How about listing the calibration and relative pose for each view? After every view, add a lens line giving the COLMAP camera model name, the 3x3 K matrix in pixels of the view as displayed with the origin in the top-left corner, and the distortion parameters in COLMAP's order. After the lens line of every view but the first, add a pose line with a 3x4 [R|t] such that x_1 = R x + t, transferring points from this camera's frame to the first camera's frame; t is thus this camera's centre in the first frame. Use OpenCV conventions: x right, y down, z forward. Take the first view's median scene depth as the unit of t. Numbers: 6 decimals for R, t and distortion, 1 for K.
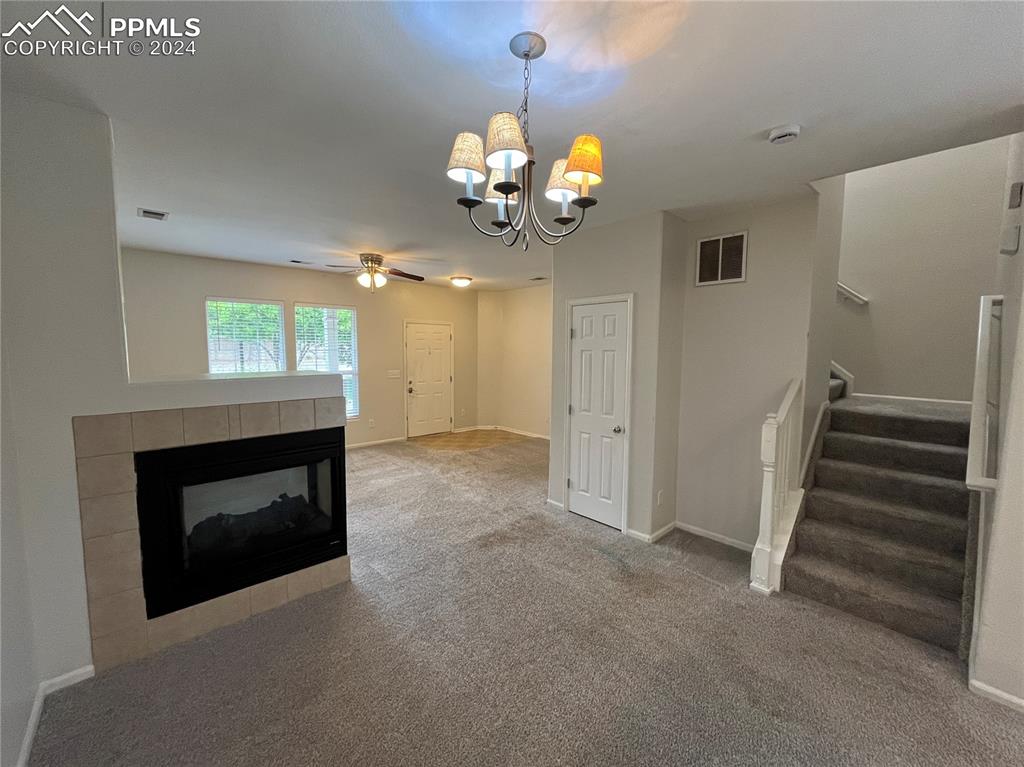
lens RADIAL K [[412.1, 0, 514.7], [0, 412.1, 379.2], [0, 0, 1]] dist [-0.001631, 0.000089]
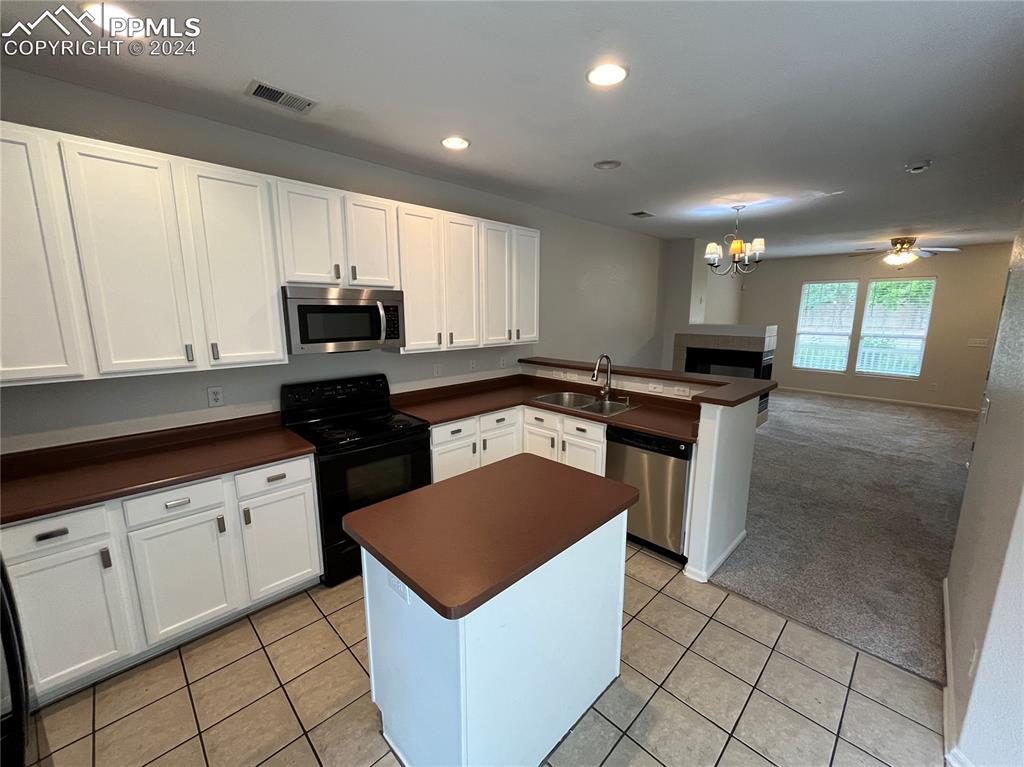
lens RADIAL K [[412.1, 0, 514.7], [0, 412.1, 379.2], [0, 0, 1]] dist [-0.001631, 0.000089]
pose [[0.031031, 0.155694, -0.987318, 1.455736], [-0.088314, 0.984357, 0.152451, 0.043414], [0.995609, 0.082463, 0.044295, -0.268638]]
